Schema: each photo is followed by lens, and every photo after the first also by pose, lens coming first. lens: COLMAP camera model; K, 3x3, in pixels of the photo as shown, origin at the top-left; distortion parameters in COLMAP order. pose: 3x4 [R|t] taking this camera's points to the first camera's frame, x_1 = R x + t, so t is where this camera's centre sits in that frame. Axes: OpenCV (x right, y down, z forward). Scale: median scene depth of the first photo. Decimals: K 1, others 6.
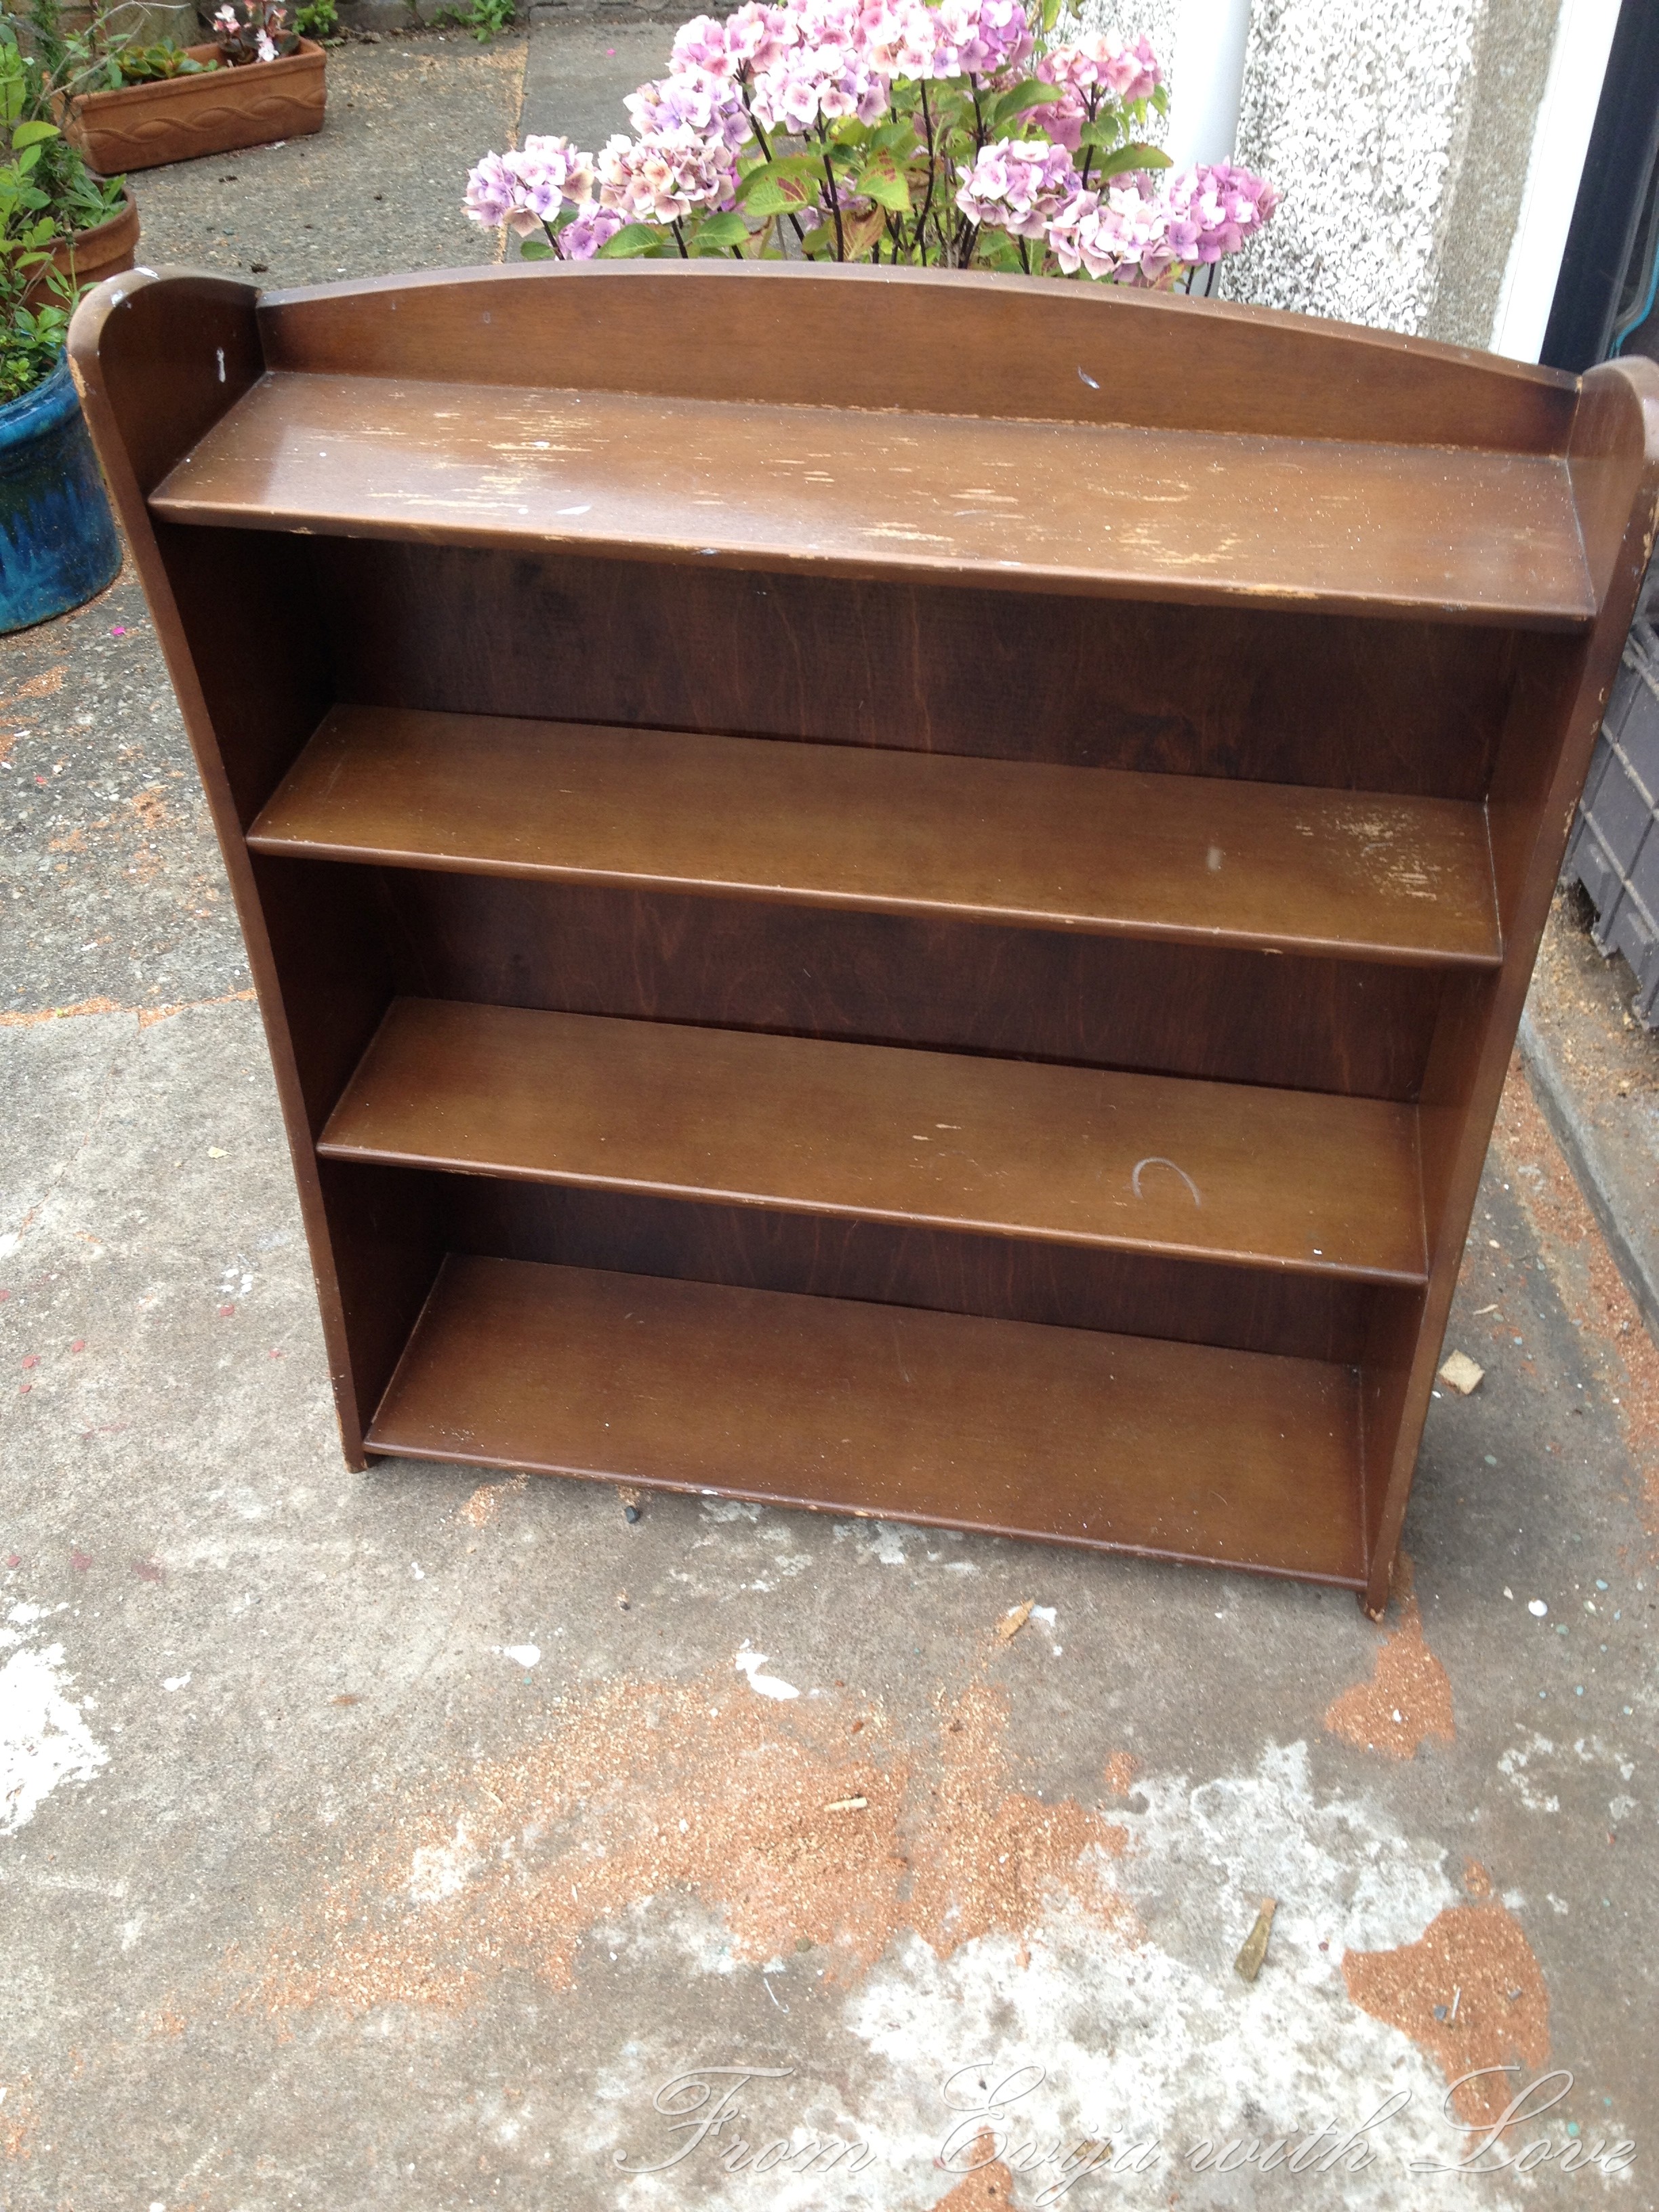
lens RADIAL K [[1930.1, 0, 849.8], [0, 1930.1, 1112.2], [0, 0, 1]] dist [0.029976, -0.058972]
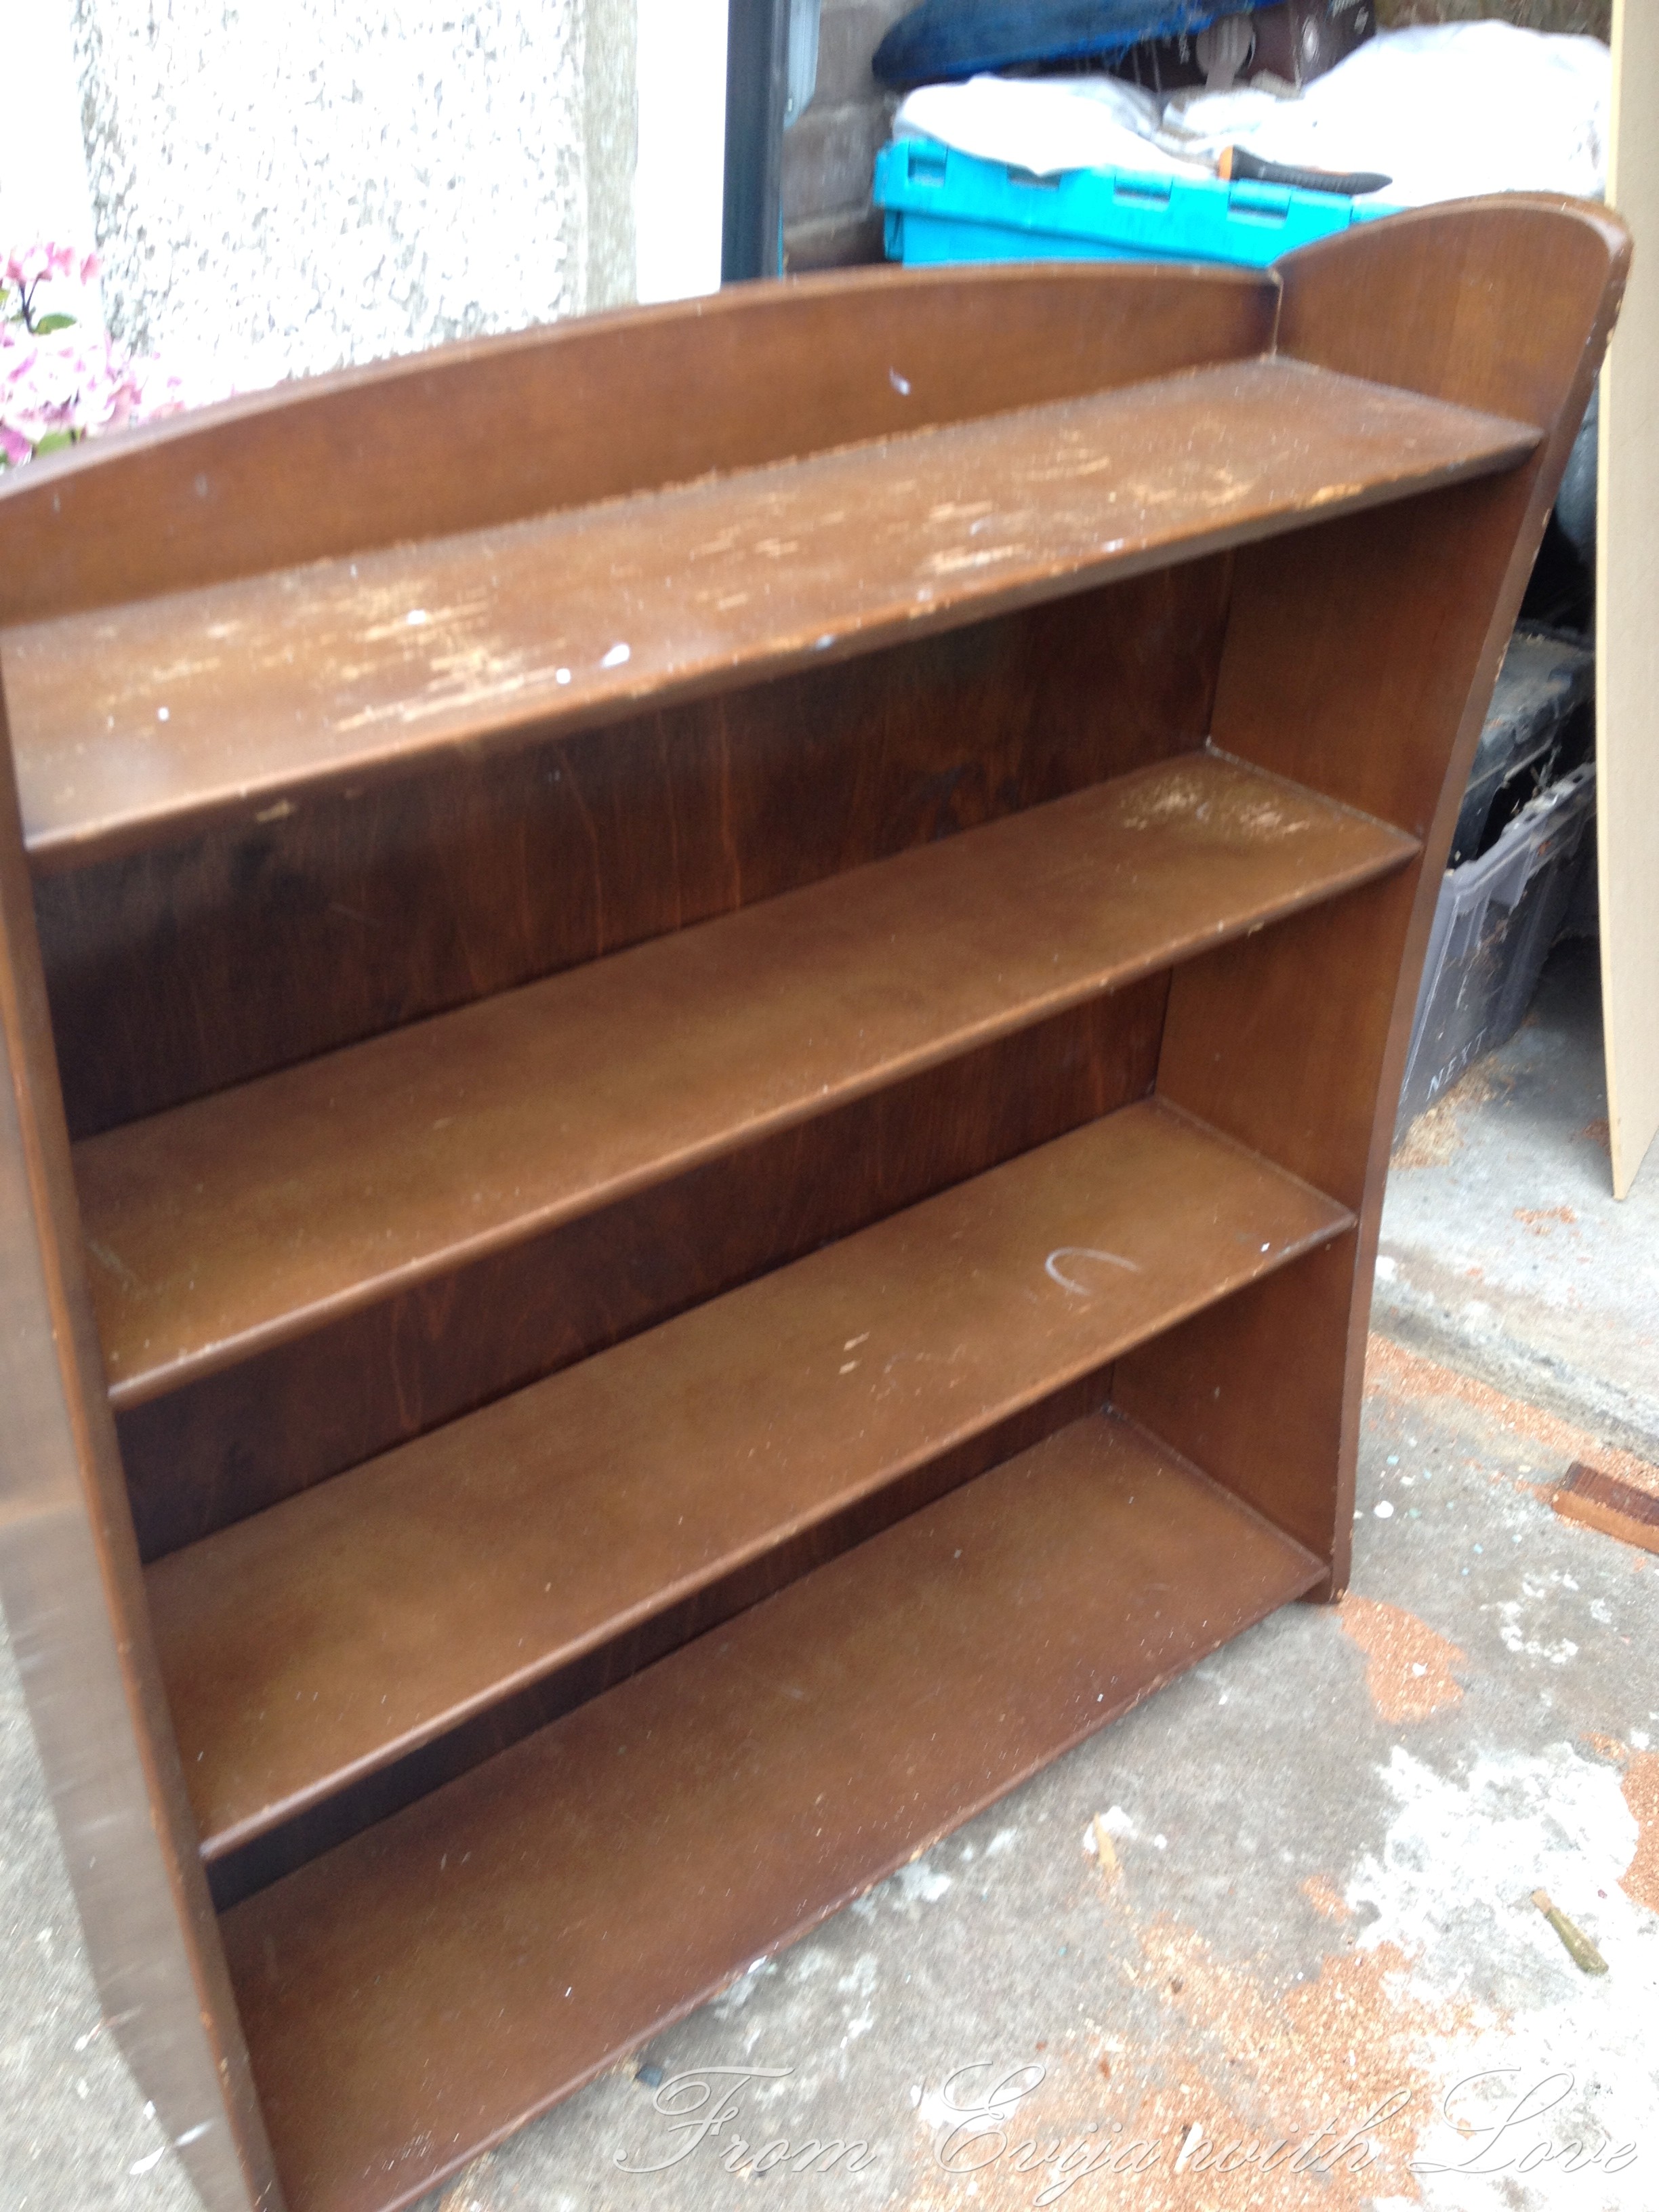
lens RADIAL K [[1990.2, 0, 775.8], [0, 1990.2, 1120.0], [0, 0, 1]] dist [0.054357, -0.097387]
pose [[0.680135, -0.403415, 0.612105, -0.452388], [0.486487, 0.872994, 0.034800, -0.120715], [-0.548403, 0.274112, 0.790011, 0.333856]]
